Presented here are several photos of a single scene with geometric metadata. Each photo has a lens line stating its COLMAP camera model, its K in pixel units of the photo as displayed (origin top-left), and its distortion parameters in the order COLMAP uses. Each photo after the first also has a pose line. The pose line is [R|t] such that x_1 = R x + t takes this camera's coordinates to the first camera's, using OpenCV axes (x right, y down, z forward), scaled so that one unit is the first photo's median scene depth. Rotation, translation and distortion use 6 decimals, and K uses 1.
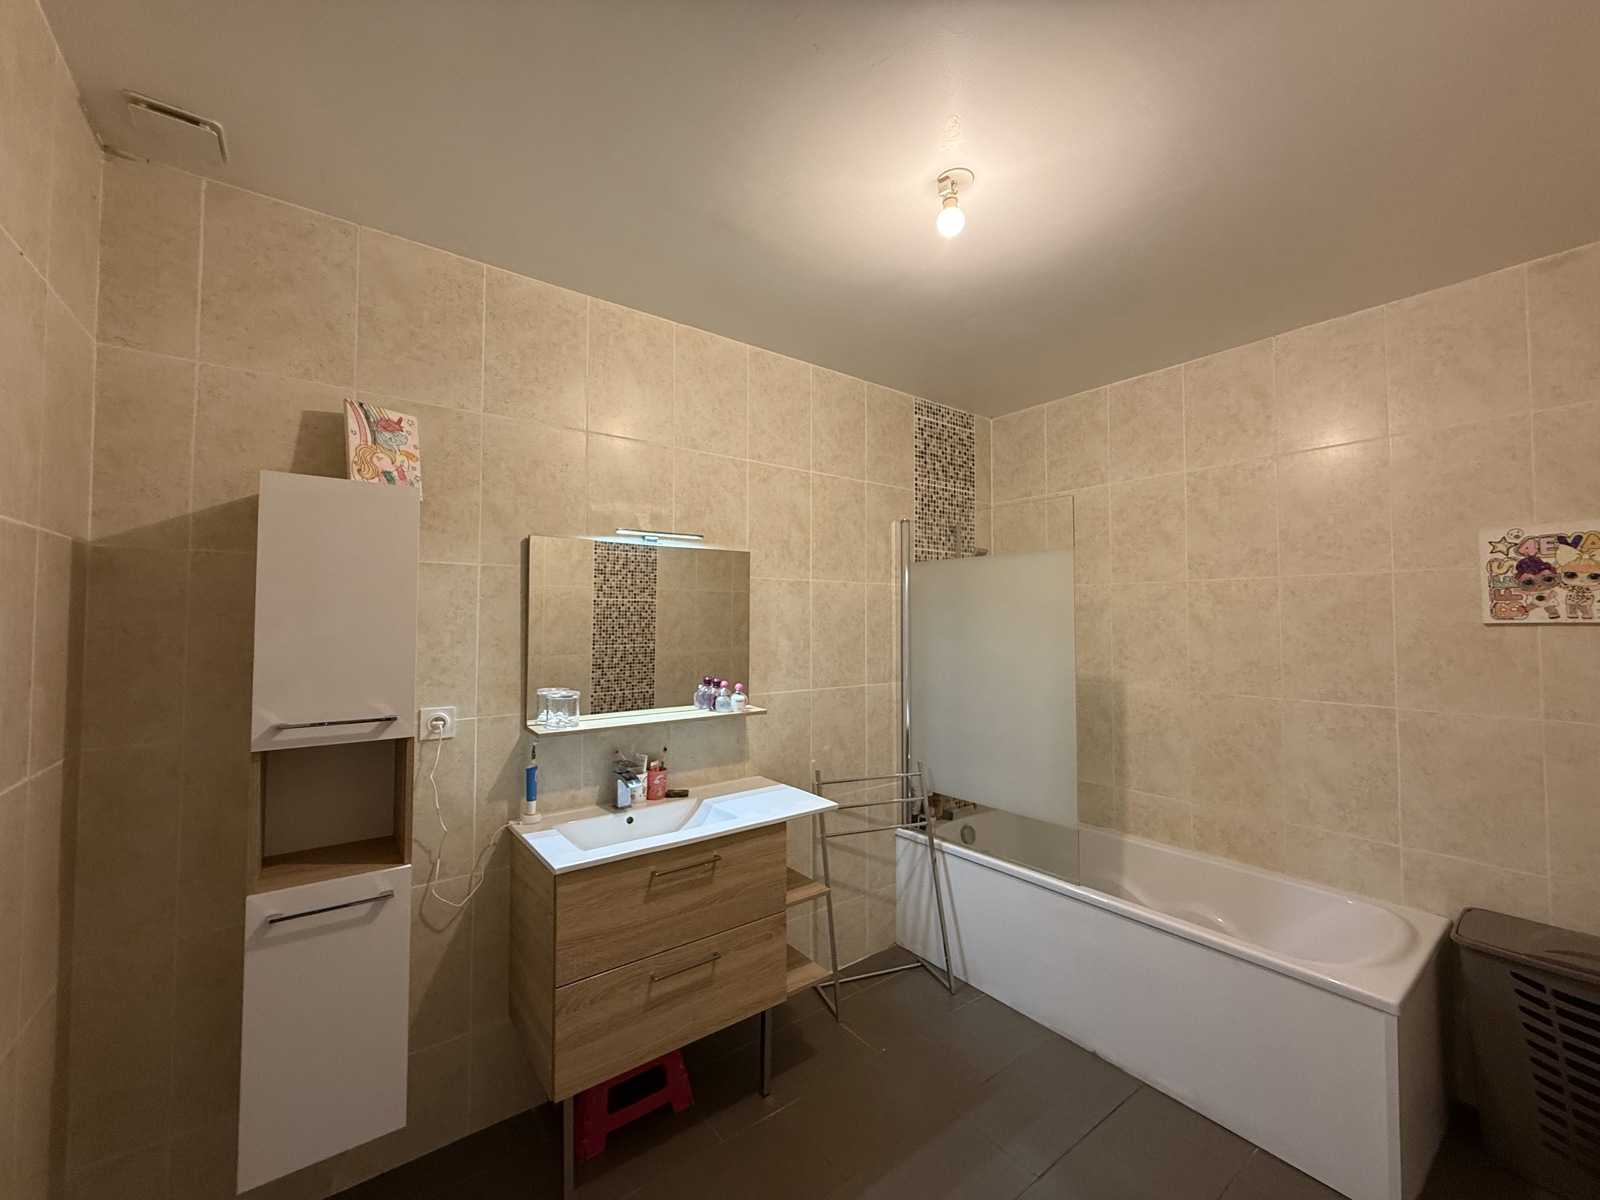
lens RADIAL K [[636.2, 0, 793.5], [0, 636.2, 601.6], [0, 0, 1]] dist [-0.002034, 0.000532]
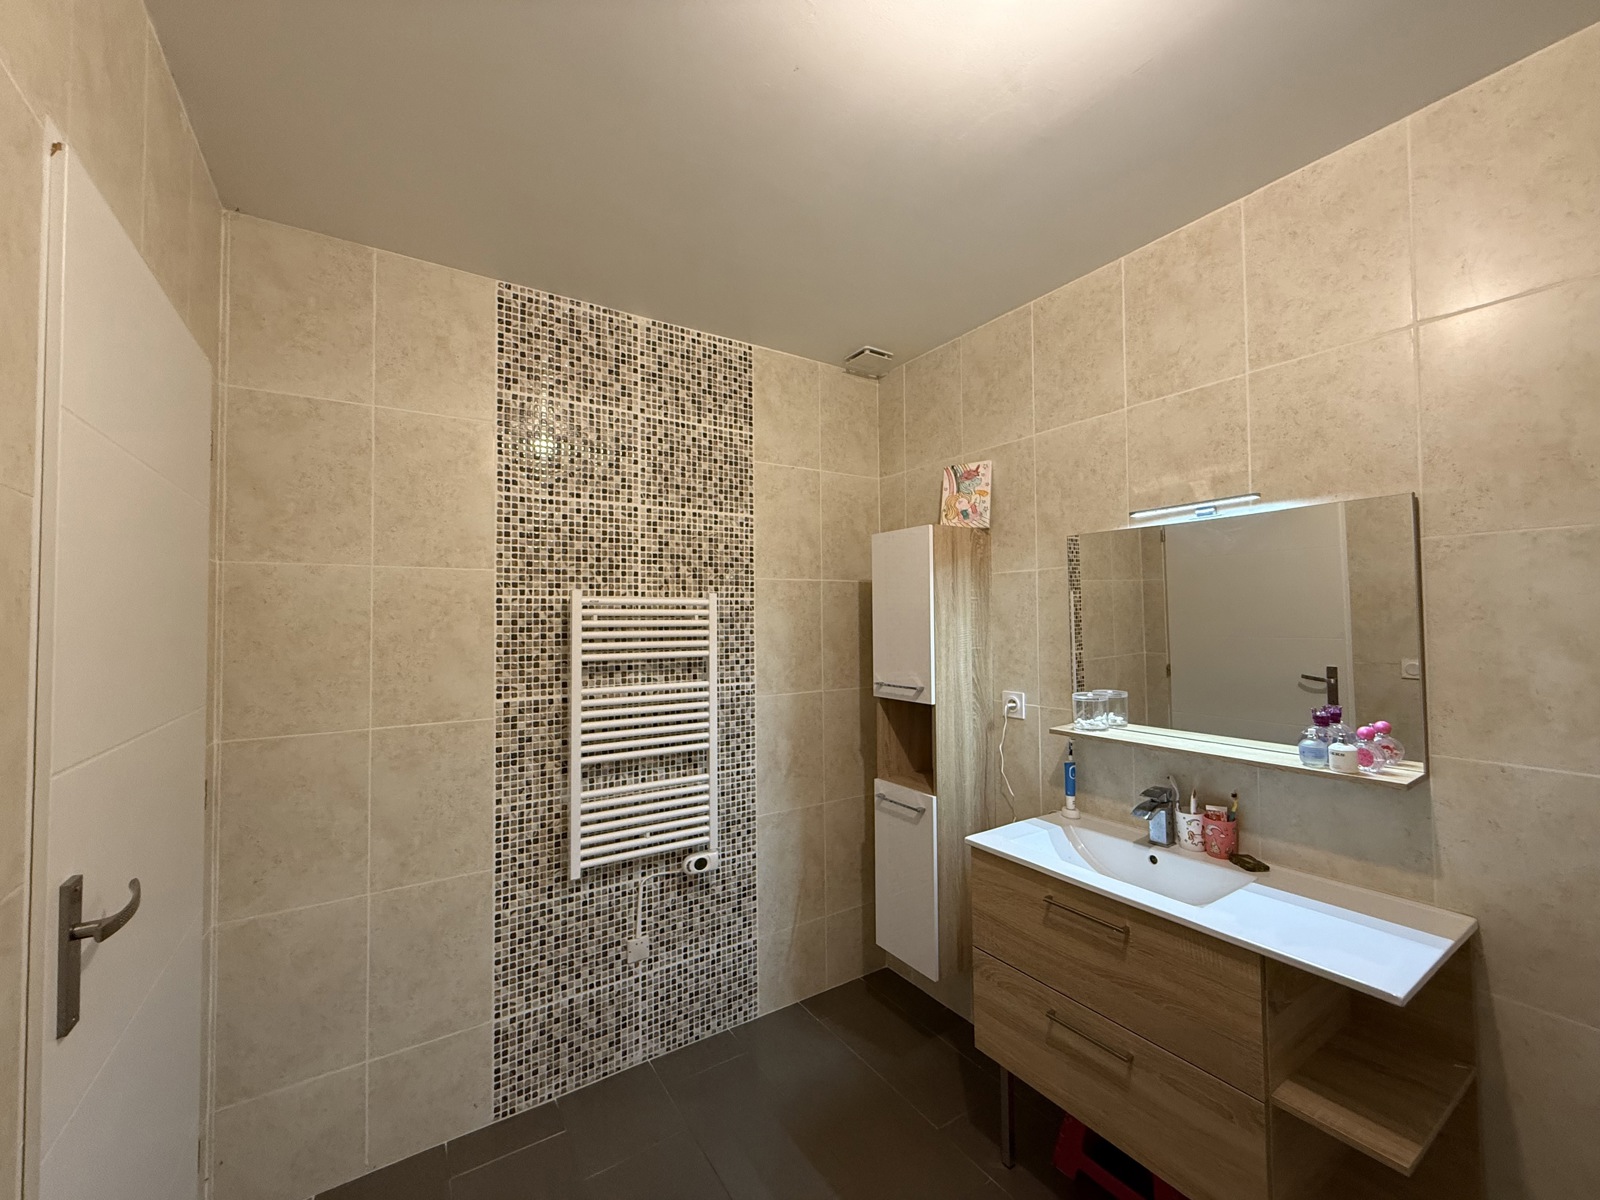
lens RADIAL K [[648.1, 0, 793.9], [0, 648.1, 596.2], [0, 0, 1]] dist [0.001727, 0.000247]
pose [[-0.074068, -0.031930, -0.996742, 0.709595], [0.042305, 0.998487, -0.035129, 0.010572], [0.996356, -0.044769, -0.072605, 0.681389]]
